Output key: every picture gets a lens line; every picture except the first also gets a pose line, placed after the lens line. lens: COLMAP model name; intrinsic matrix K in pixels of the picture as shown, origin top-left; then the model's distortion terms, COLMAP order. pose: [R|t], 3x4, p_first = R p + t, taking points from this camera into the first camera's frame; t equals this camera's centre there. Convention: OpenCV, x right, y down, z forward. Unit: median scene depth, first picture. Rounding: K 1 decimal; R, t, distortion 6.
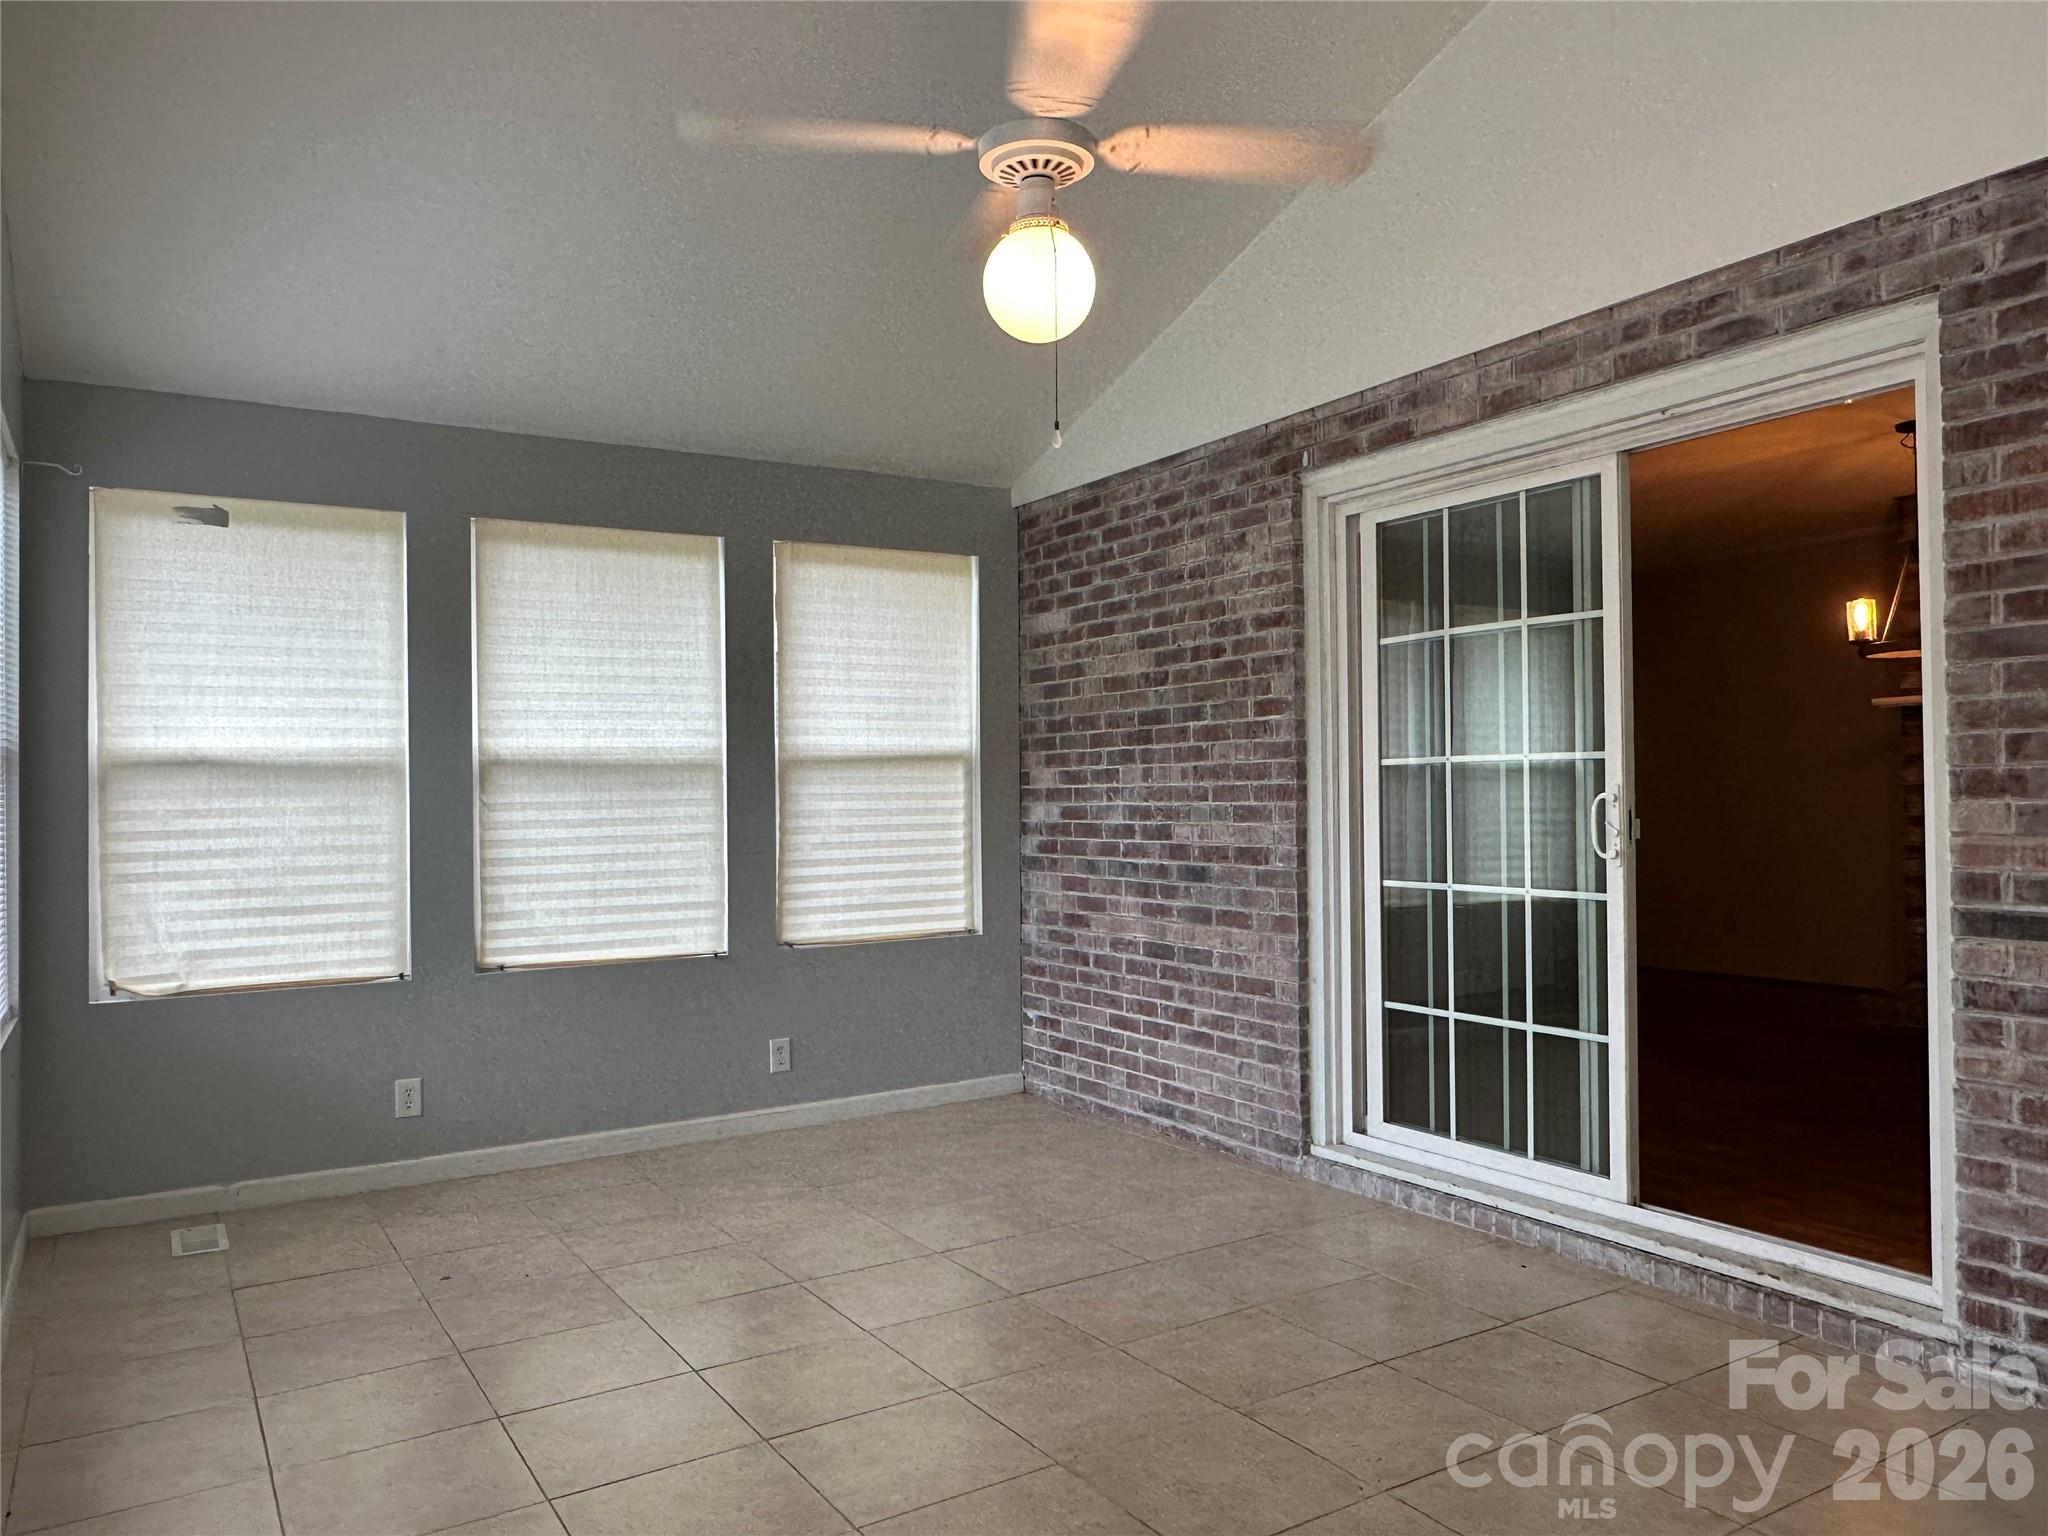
lens RADIAL K [[1452.5, 0, 1024.0], [0, 1452.5, 768.0], [0, 0, 1]] dist [-0.003298, -0.000930]
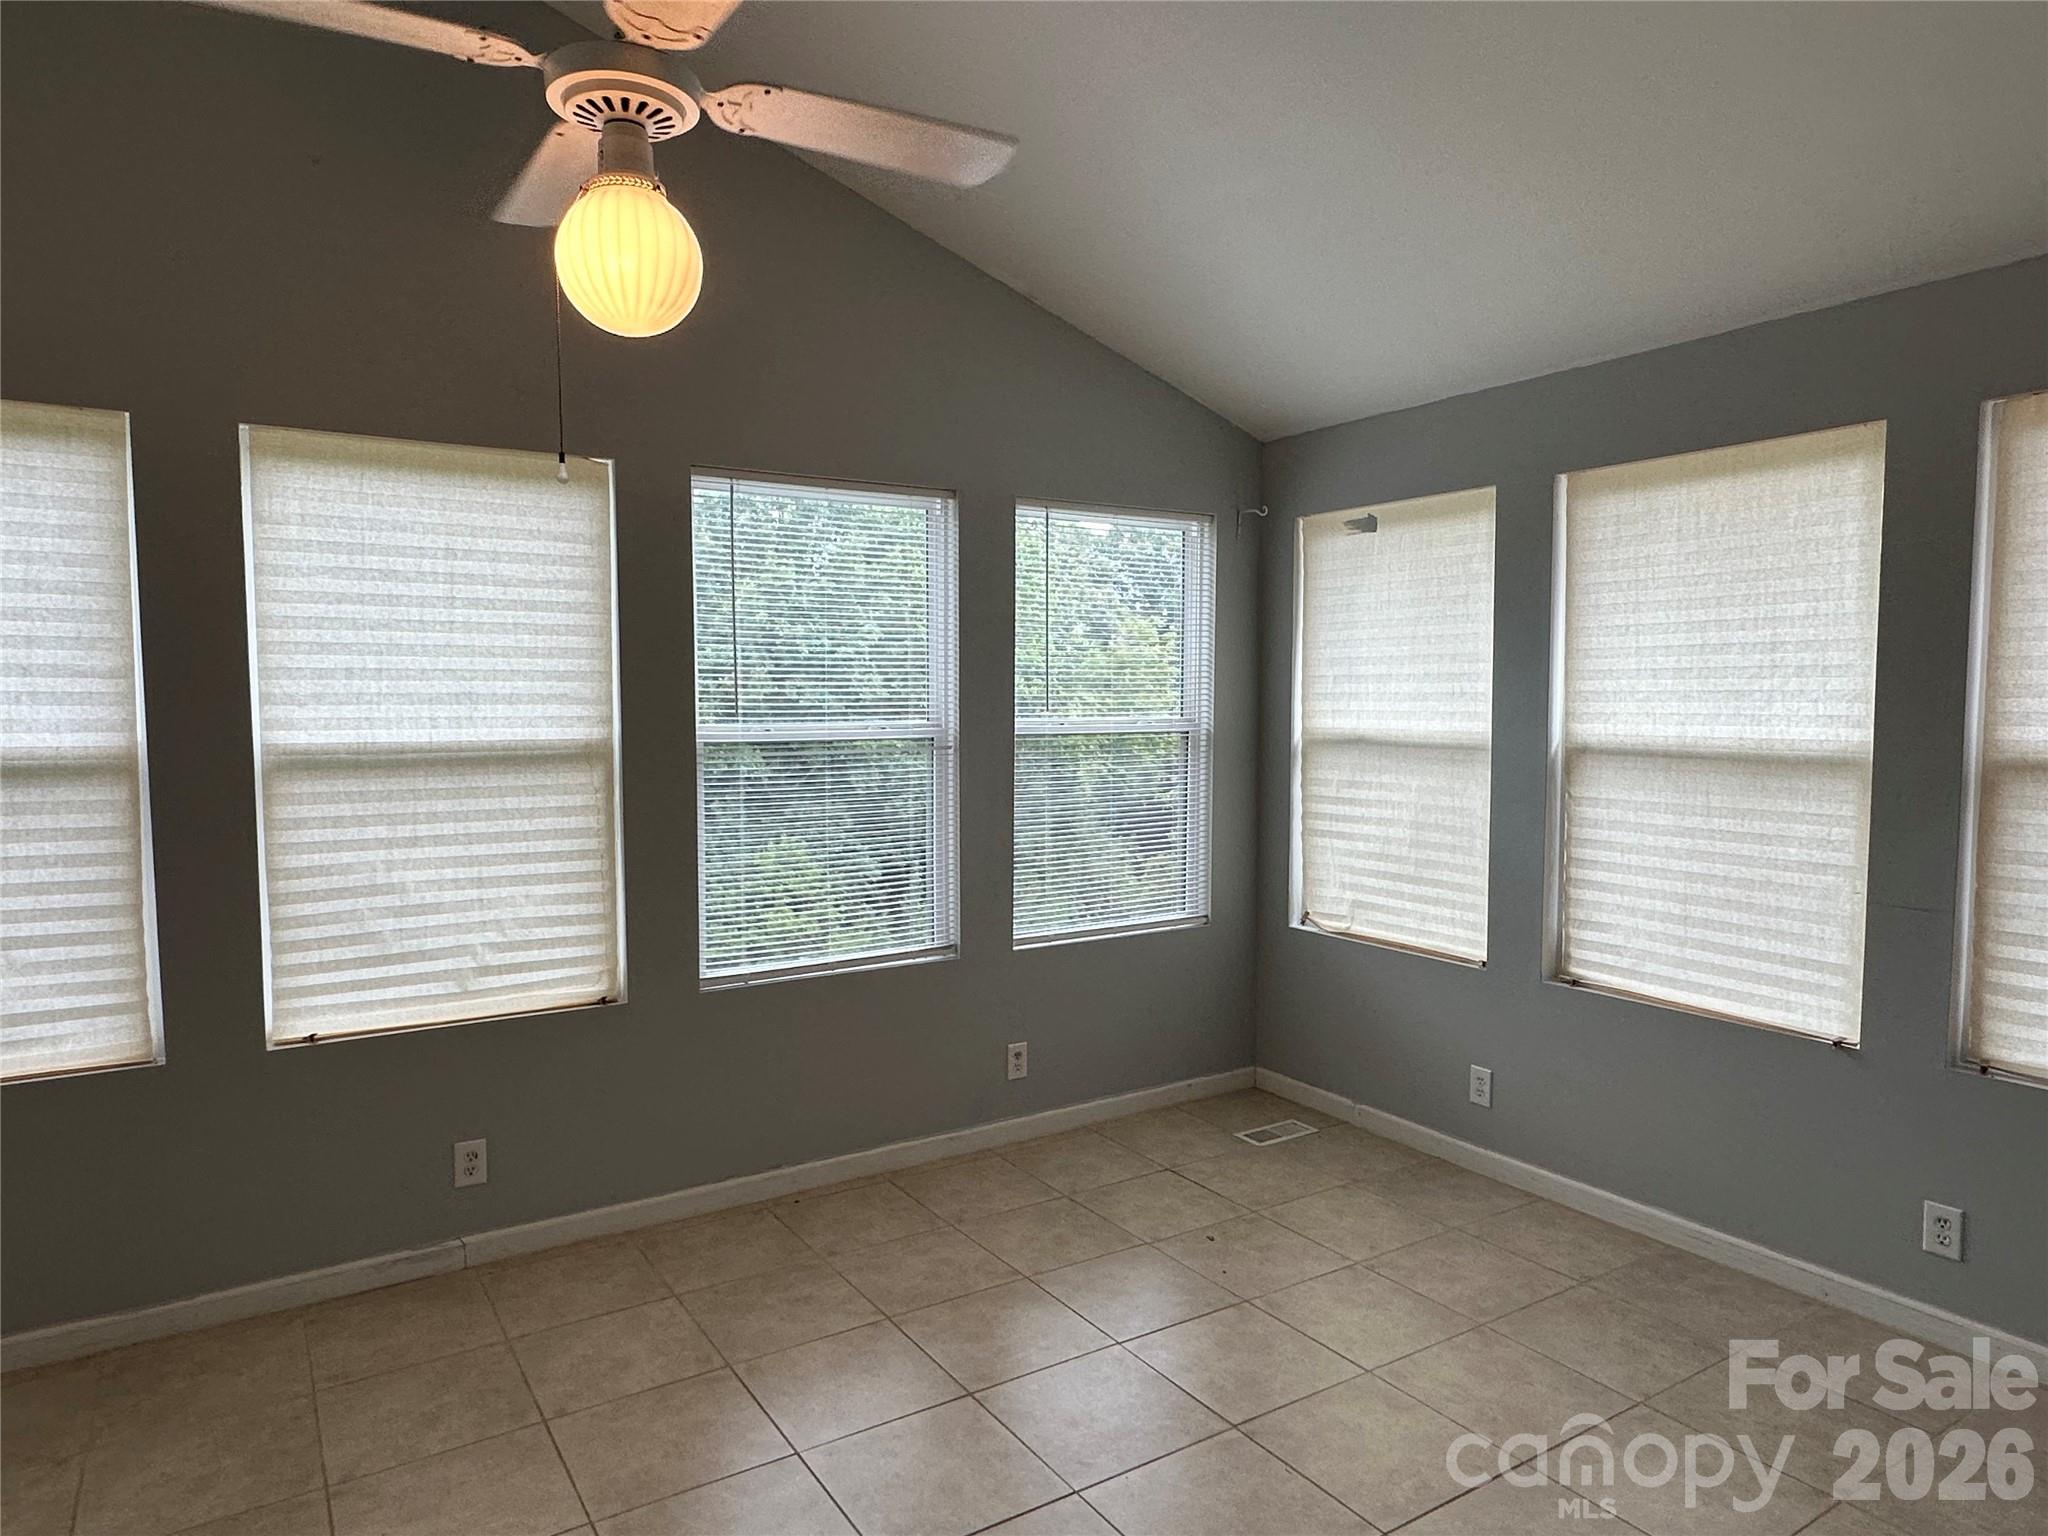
lens RADIAL K [[1262.2, 0, 1024.0], [0, 1262.2, 768.0], [0, 0, 1]] dist [-0.000356, 0.000577]
pose [[0.015030, 0.076019, -0.996993, 0.430119], [0.016780, 0.996946, 0.076269, -0.062722], [0.999746, -0.017876, 0.013708, 0.708197]]
